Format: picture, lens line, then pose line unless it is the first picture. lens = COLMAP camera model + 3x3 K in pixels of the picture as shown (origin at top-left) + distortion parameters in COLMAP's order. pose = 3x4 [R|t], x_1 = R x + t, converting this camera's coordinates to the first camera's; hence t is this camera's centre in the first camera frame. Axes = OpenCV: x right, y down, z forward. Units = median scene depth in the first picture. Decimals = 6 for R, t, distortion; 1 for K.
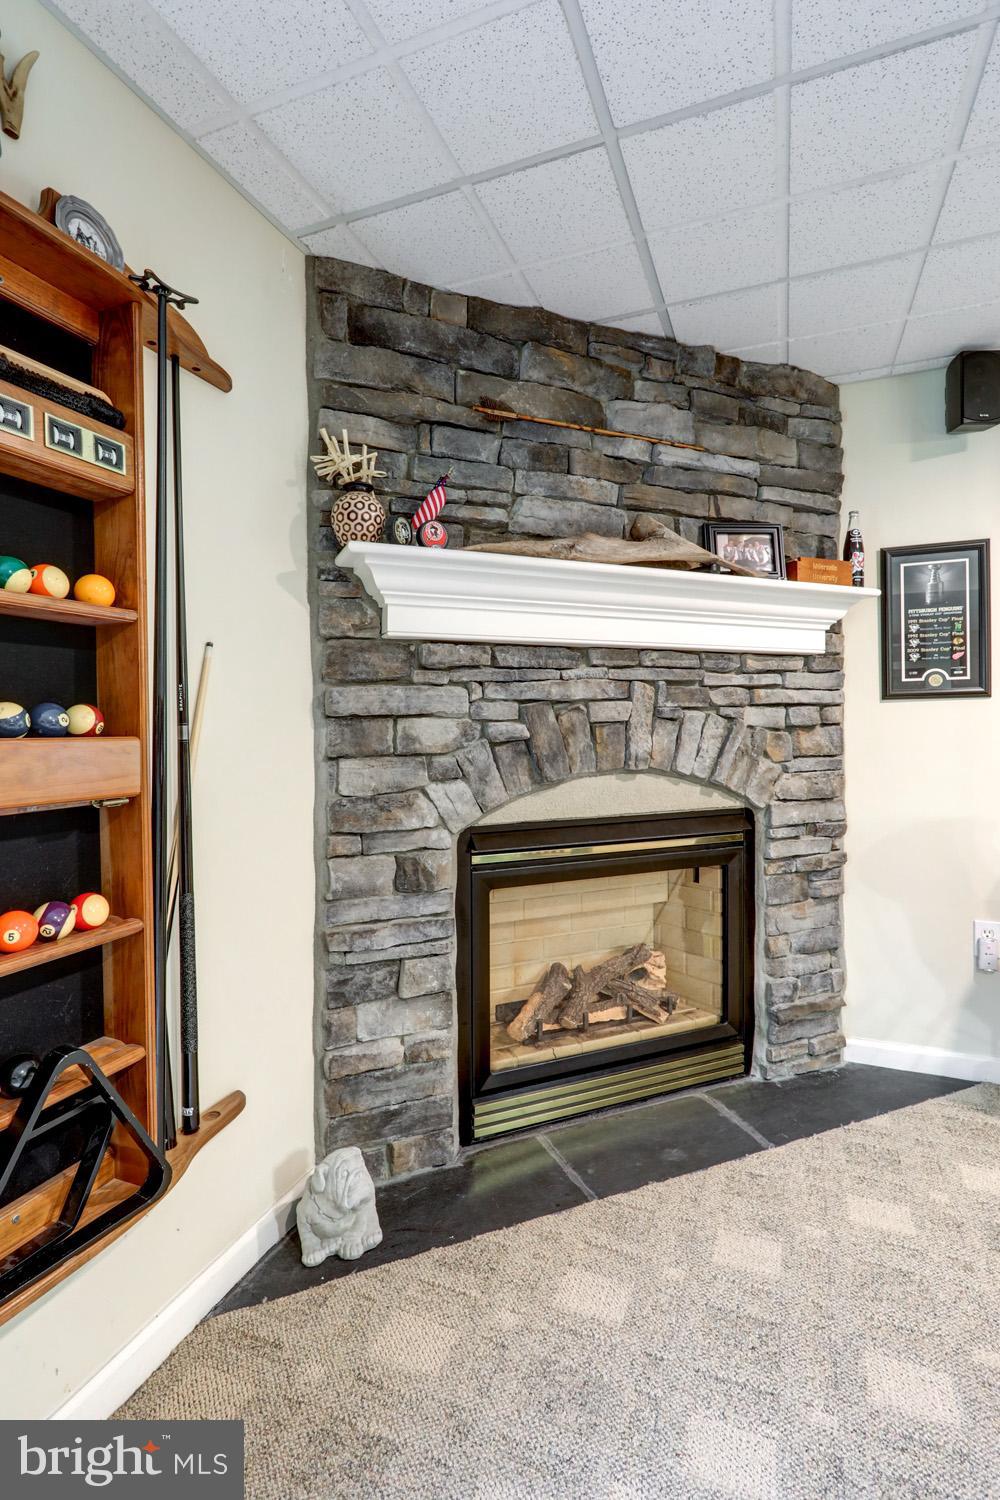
lens RADIAL K [[724.0, 0, 496.1], [0, 724.0, 737.4], [0, 0, 1]] dist [-0.001131, 0.002299]
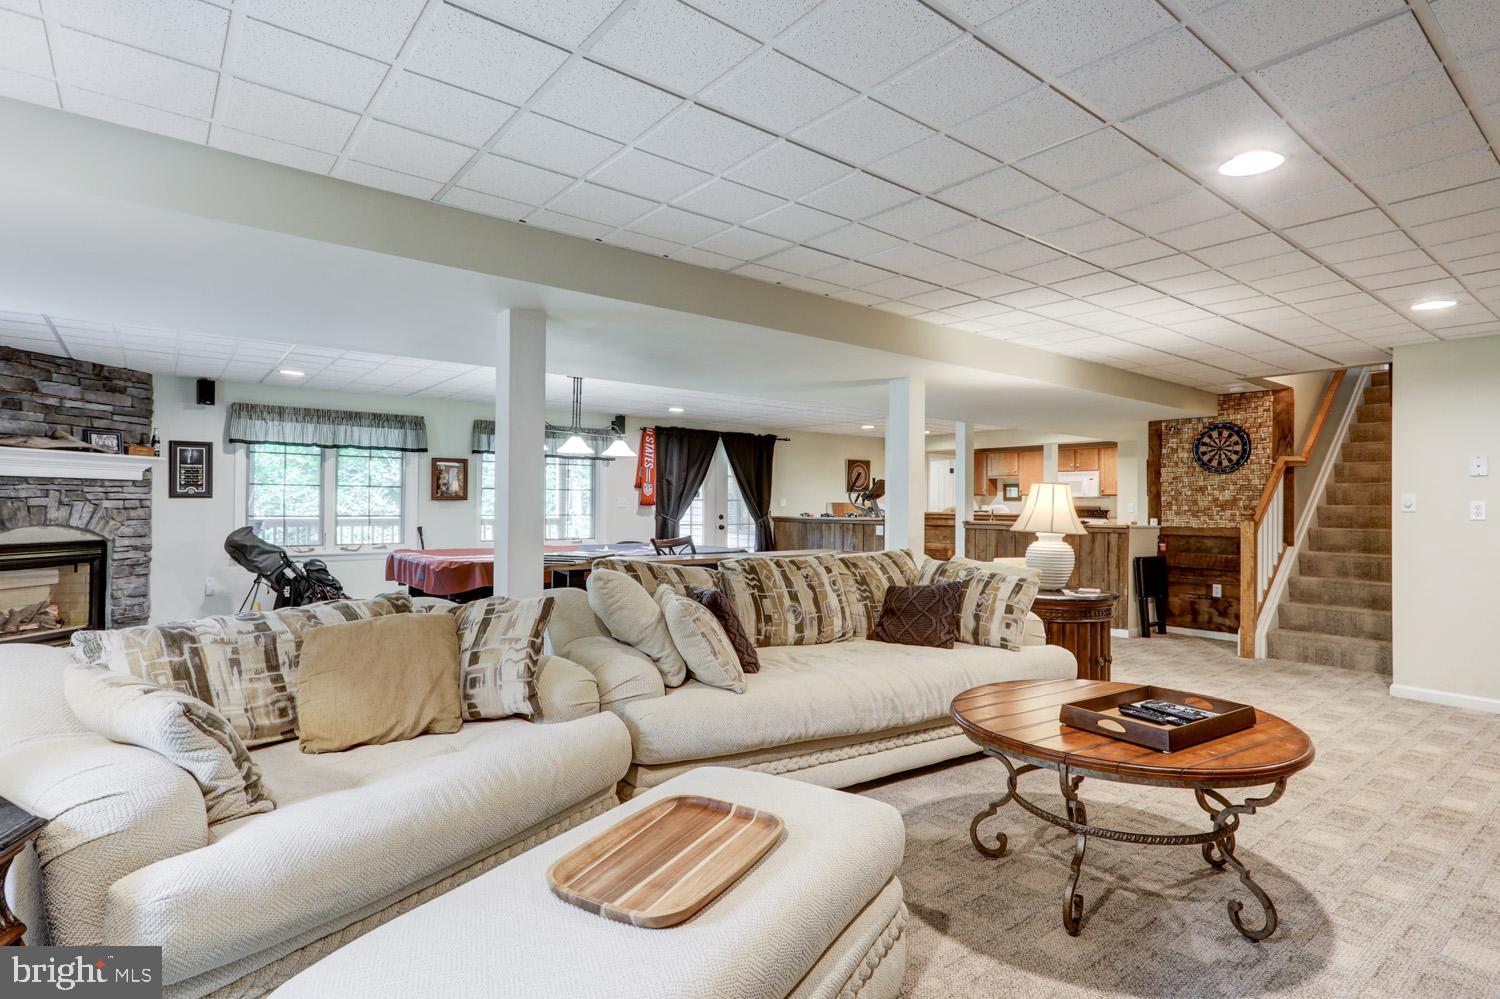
lens RADIAL K [[724.0, 0, 743.1], [0, 724.0, 494.6], [0, 0, 1]] dist [-0.001131, 0.002299]
pose [[0.484171, 0.023798, 0.874649, -0.798885], [0.001922, 0.999599, -0.028262, 0.015010], [-0.874971, 0.015365, 0.483931, -2.211291]]
